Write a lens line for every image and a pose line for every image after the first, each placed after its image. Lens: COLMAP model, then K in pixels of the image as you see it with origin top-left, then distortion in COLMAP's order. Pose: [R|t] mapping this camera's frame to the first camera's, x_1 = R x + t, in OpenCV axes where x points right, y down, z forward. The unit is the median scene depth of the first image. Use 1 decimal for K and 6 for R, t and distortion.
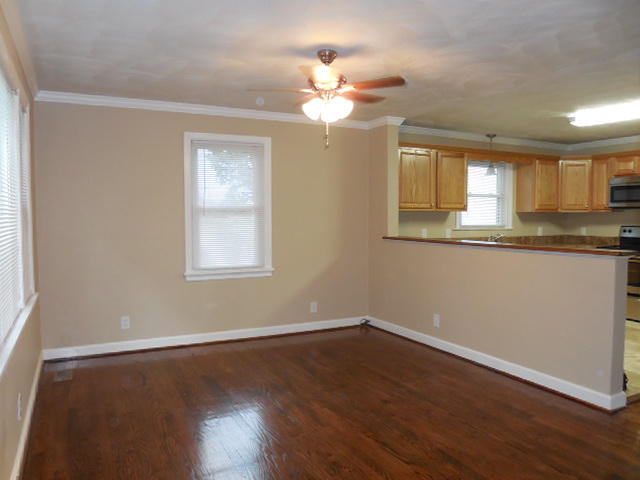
lens RADIAL K [[494.0, 0, 331.4], [0, 494.0, 241.7], [0, 0, 1]] dist [-0.080347, 0.063713]
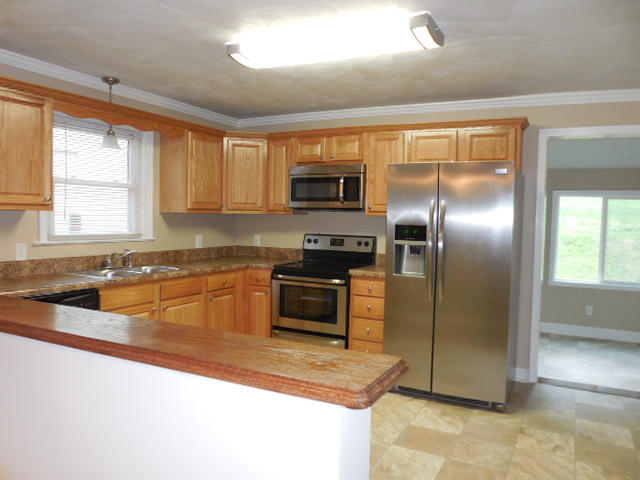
lens RADIAL K [[494.0, 0, 319.6], [0, 494.0, 252.7], [0, 0, 1]] dist [-0.080347, 0.063713]
pose [[0.827283, -0.026644, 0.561153, 0.201859], [0.011169, 0.999457, 0.030989, -0.027413], [-0.561674, -0.019370, 0.827132, 0.375898]]
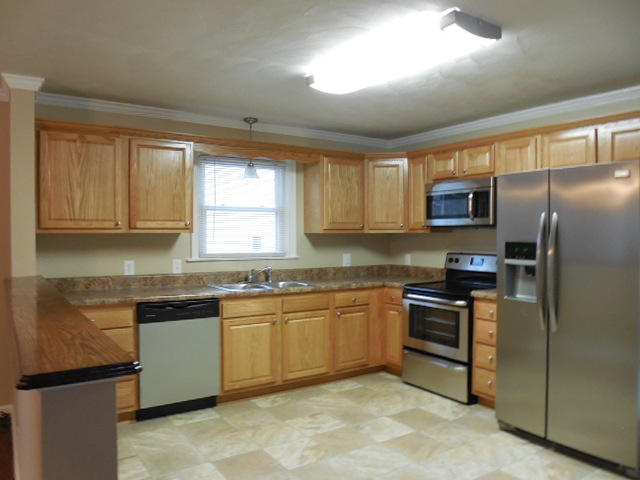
lens RADIAL K [[494.0, 0, 333.1], [0, 494.0, 248.3], [0, 0, 1]] dist [-0.080347, 0.063713]
pose [[0.993559, -0.004068, 0.113243, 0.359389], [0.006669, 0.999722, -0.022599, -0.024351], [-0.113120, 0.023209, 0.993310, 0.317247]]
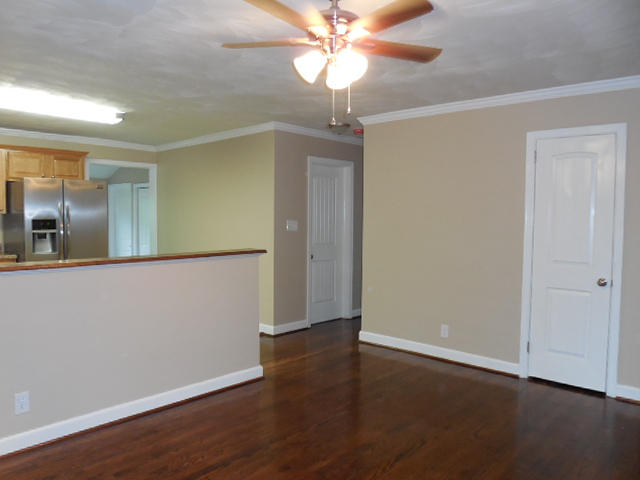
lens RADIAL K [[494.0, 0, 312.8], [0, 494.0, 235.8], [0, 0, 1]] dist [-0.080347, 0.063713]
pose [[-0.321050, -0.043699, 0.946054, -0.314282], [0.049593, 0.996789, 0.062872, -0.041388], [-0.945763, 0.067103, -0.317852, 0.611849]]
